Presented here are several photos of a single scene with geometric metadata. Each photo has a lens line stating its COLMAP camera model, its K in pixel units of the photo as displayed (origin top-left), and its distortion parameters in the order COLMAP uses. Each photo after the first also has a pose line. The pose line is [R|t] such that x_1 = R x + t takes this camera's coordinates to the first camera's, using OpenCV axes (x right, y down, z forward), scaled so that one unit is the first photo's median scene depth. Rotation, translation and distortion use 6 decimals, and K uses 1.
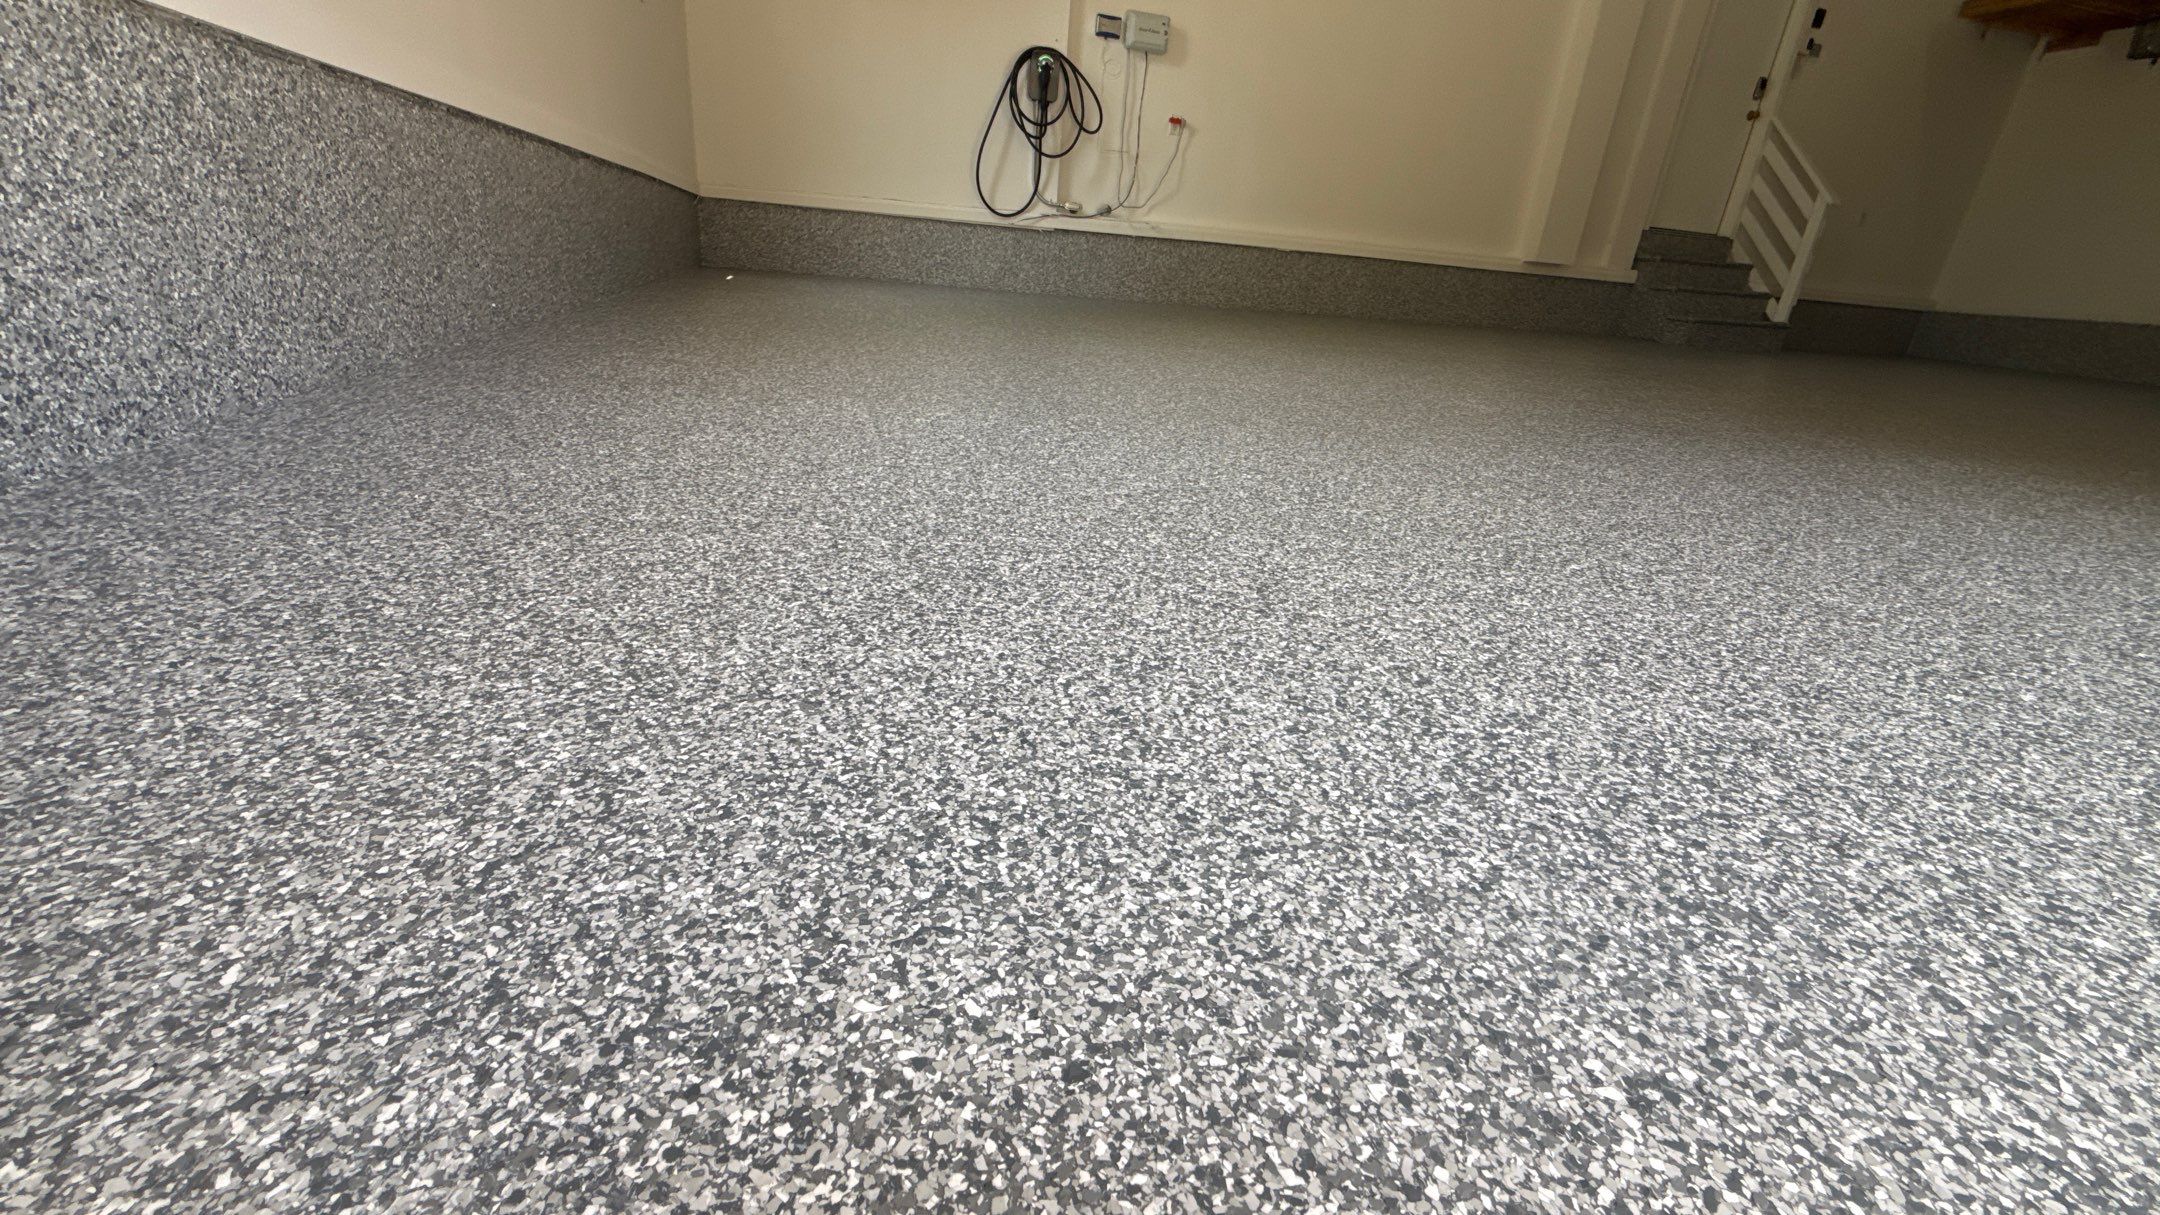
lens RADIAL K [[858.2, 0, 1079.0], [0, 858.2, 610.9], [0, 0, 1]] dist [0.000993, -0.000138]
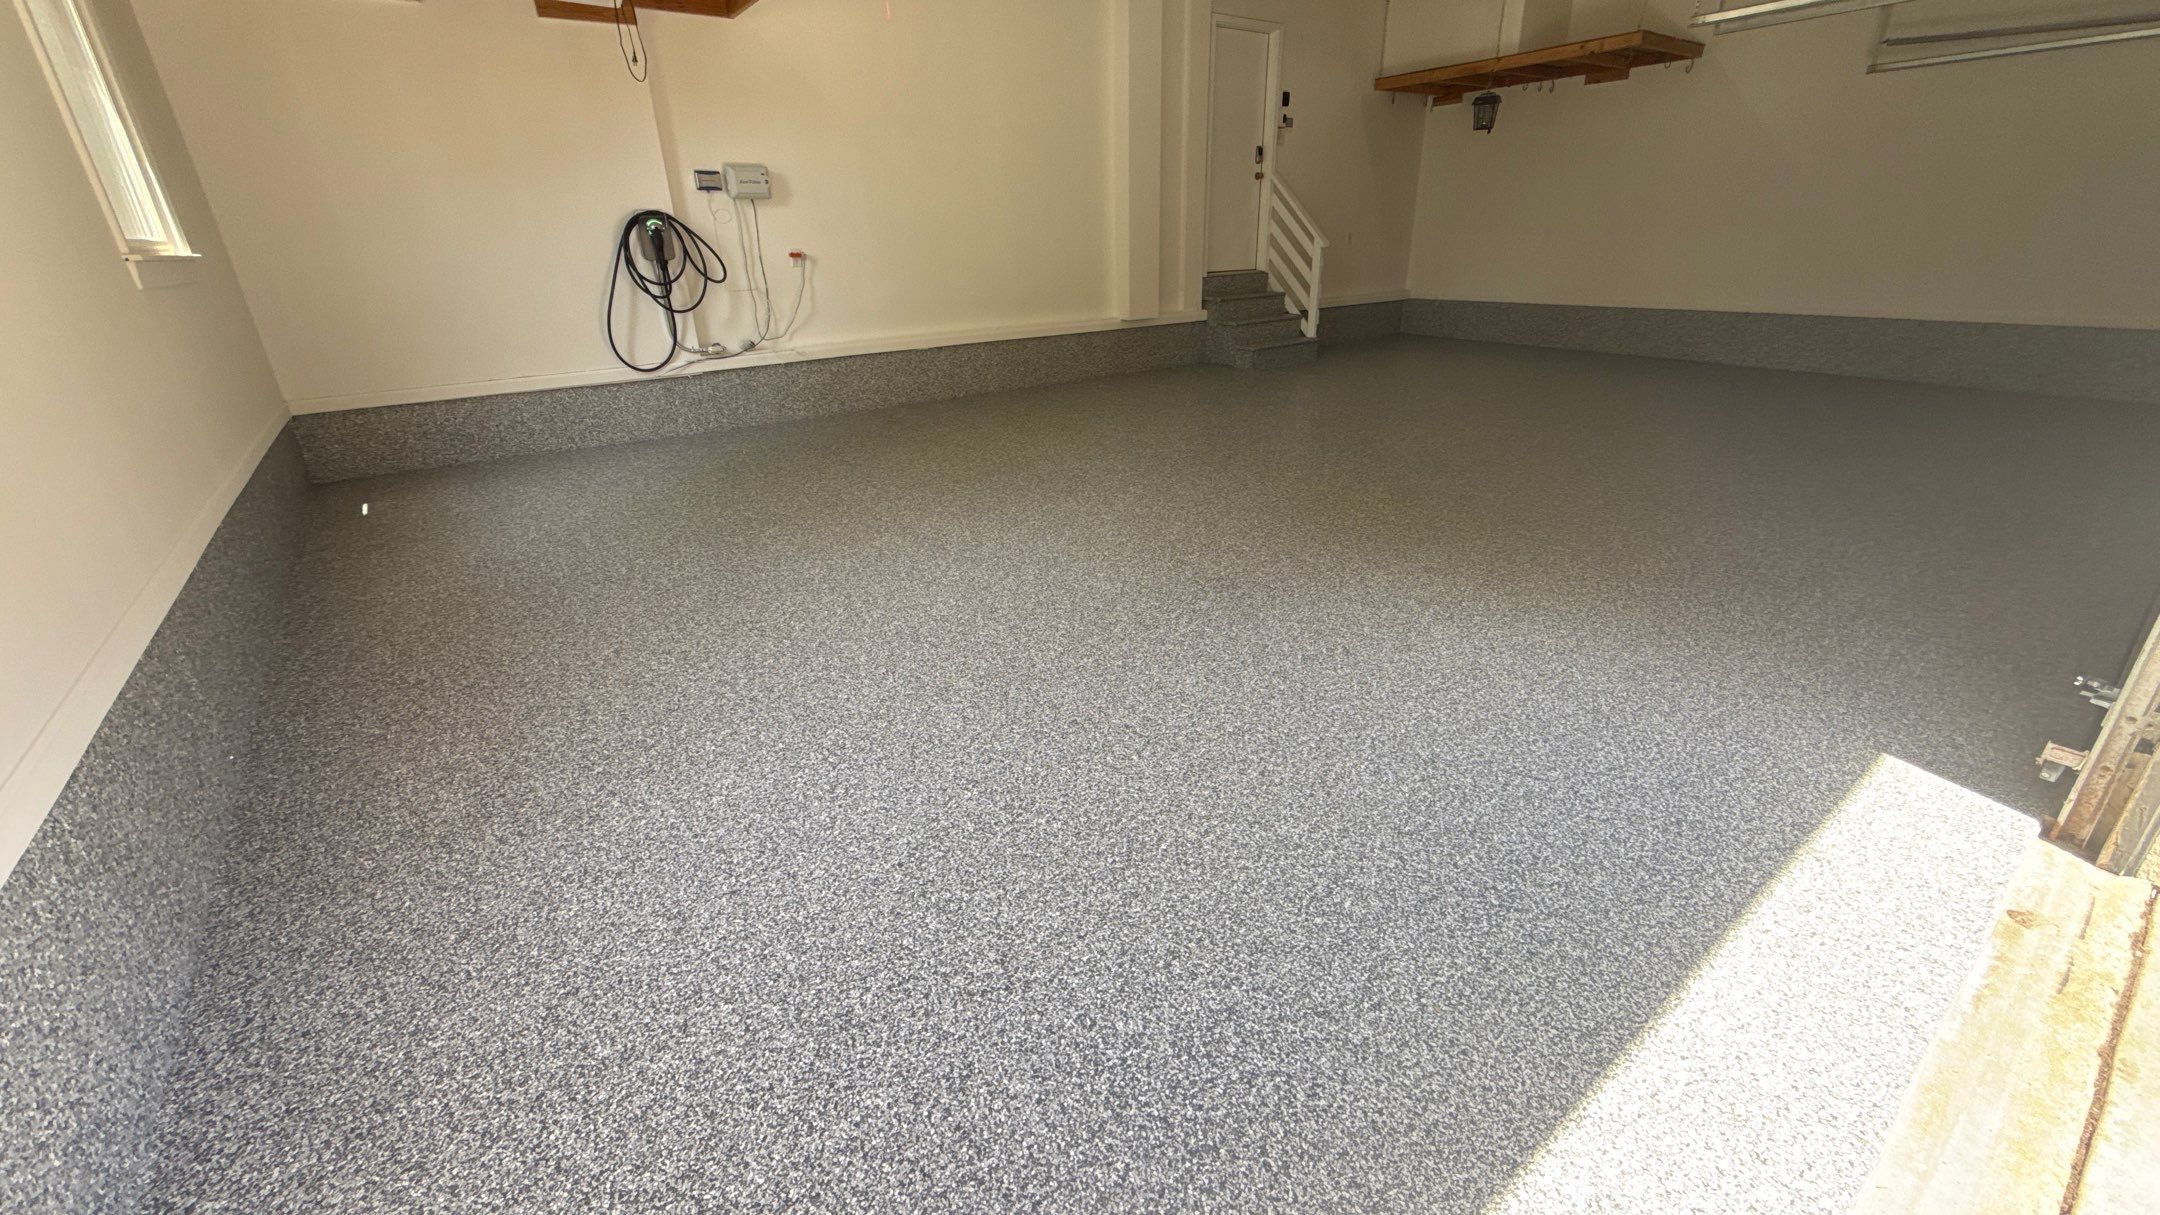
lens RADIAL K [[857.2, 0, 1078.8], [0, 857.2, 610.6], [0, 0, 1]] dist [0.001977, -0.000650]
pose [[0.918693, -0.246069, 0.308955, -0.016122], [0.234945, 0.969238, 0.073335, -0.838072], [-0.317497, 0.005215, 0.948245, -0.763041]]
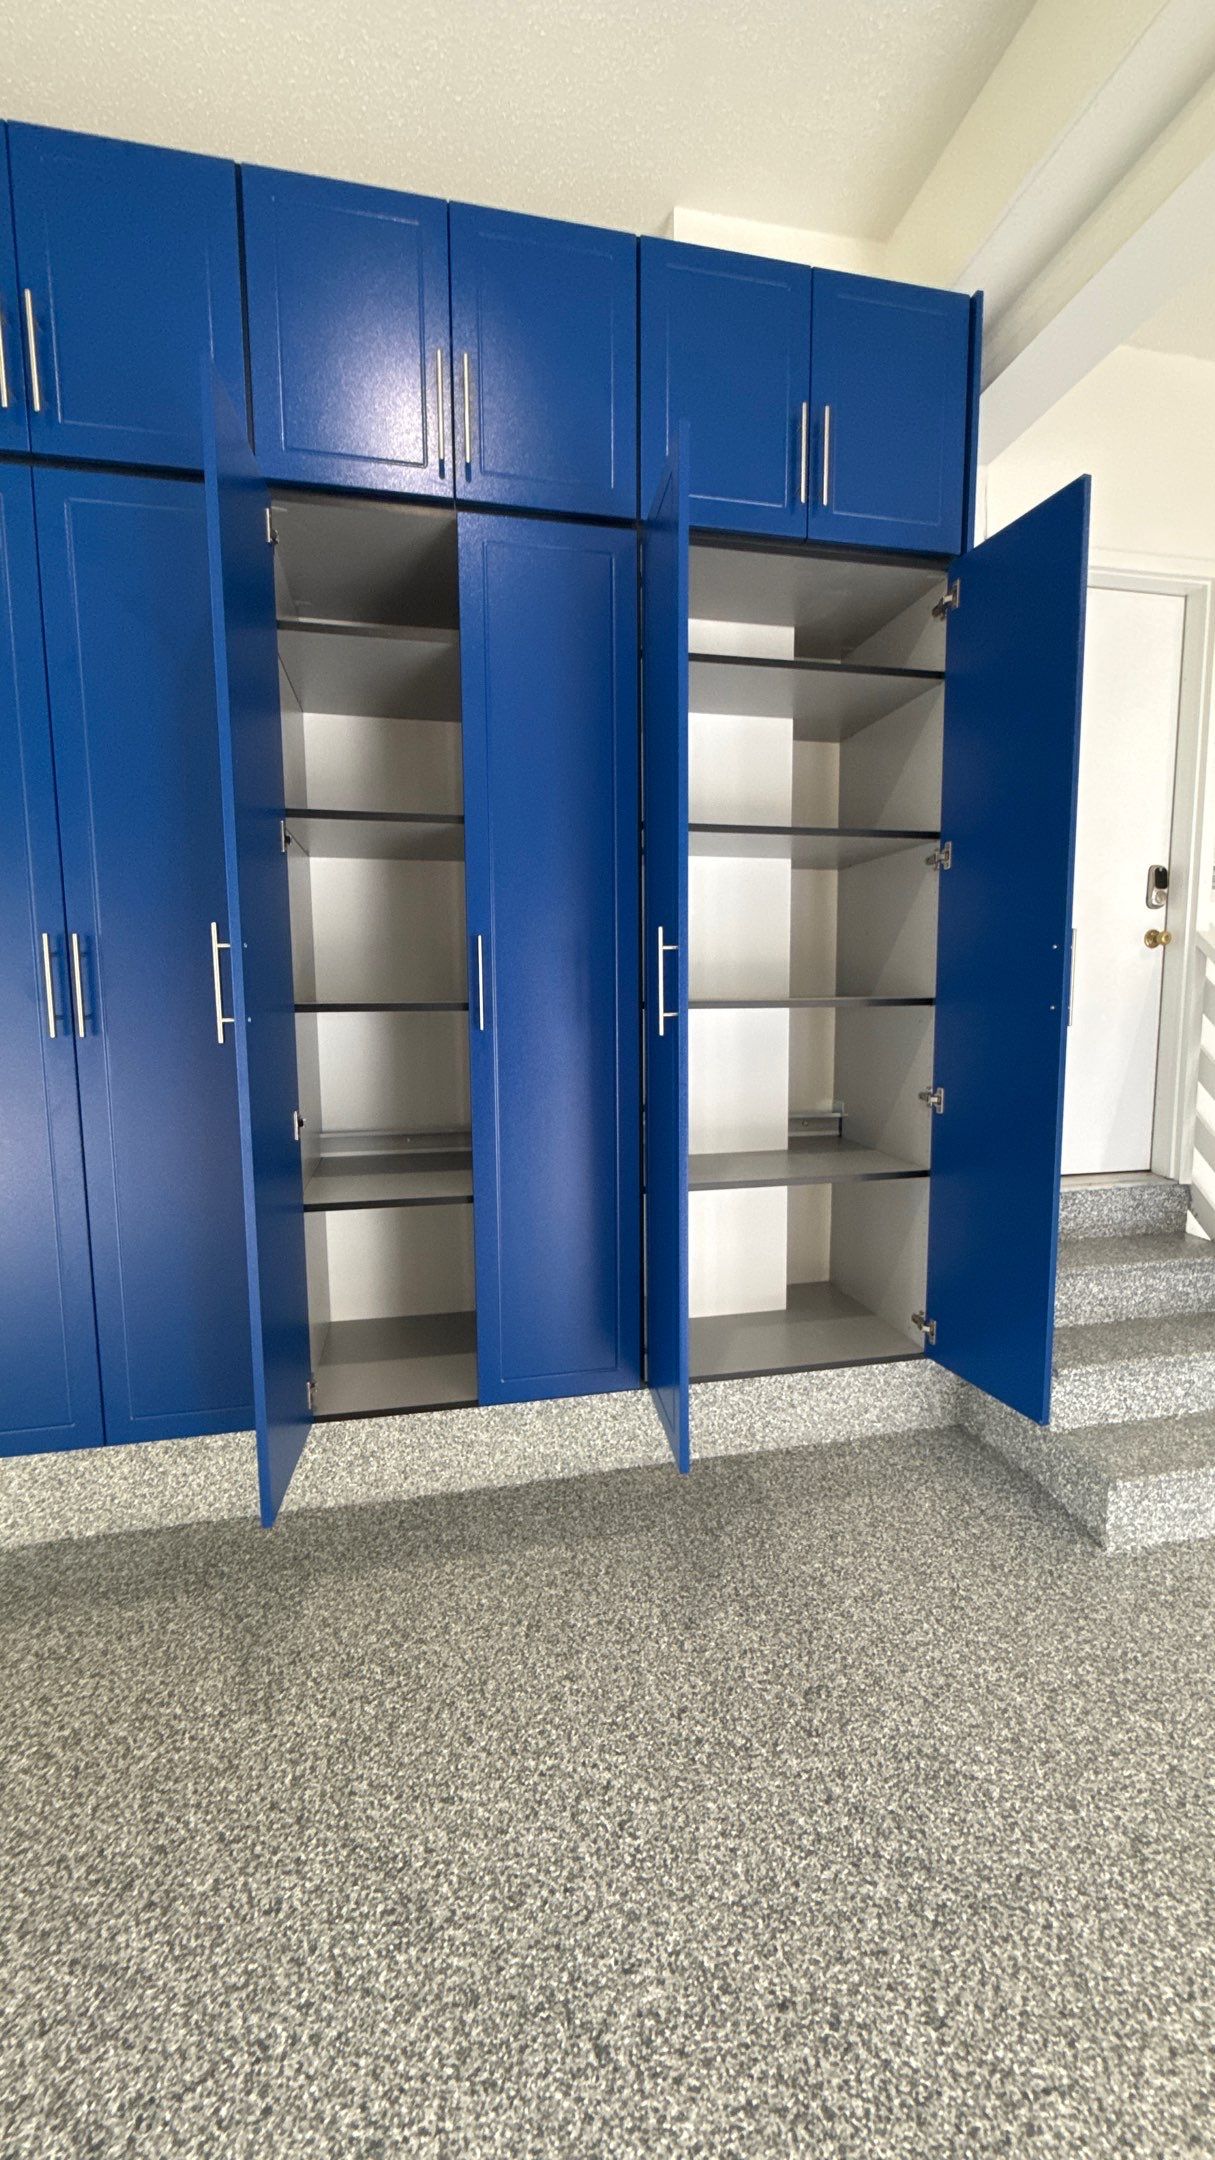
lens RADIAL K [[858.2, 0, 605.6], [0, 858.2, 1079.4], [0, 0, 1]] dist [0.000993, -0.000138]
pose [[0.995482, -0.082281, -0.047380, 3.717335], [0.065842, 0.957769, -0.279900, -2.905730], [0.068409, 0.275515, 0.958859, 4.108028]]
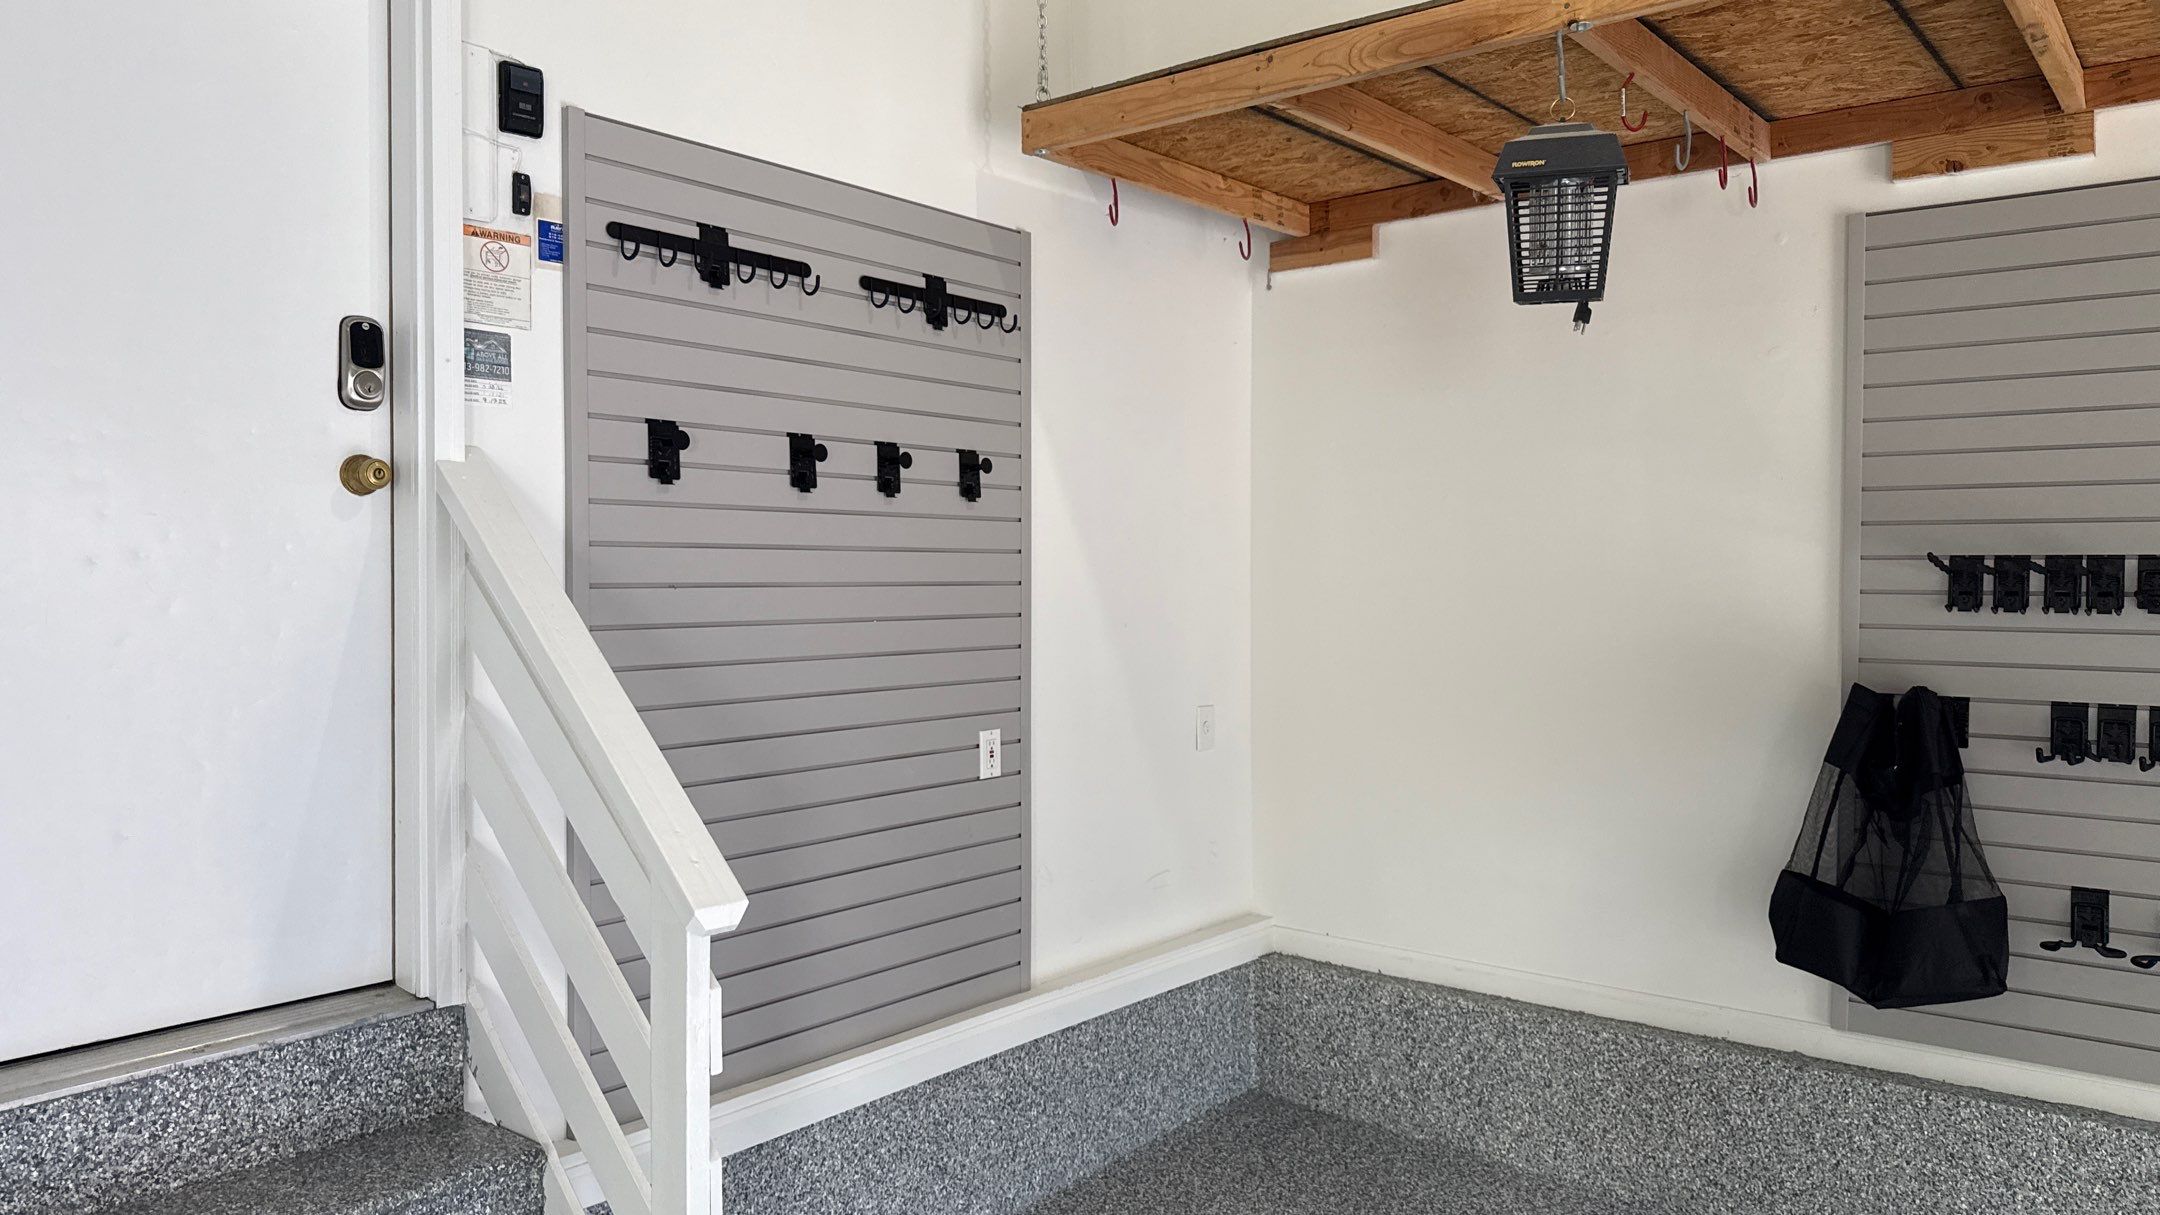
lens RADIAL K [[1515.9, 0, 1080.0], [0, 1515.9, 607.5], [0, 0, 1]] dist [0.069908, -0.087735]
pose [[0.803757, -0.092264, 0.587760, 5.159990], [0.280793, 0.929784, -0.238029, -2.996940], [-0.524528, 0.356356, 0.773227, 4.618949]]
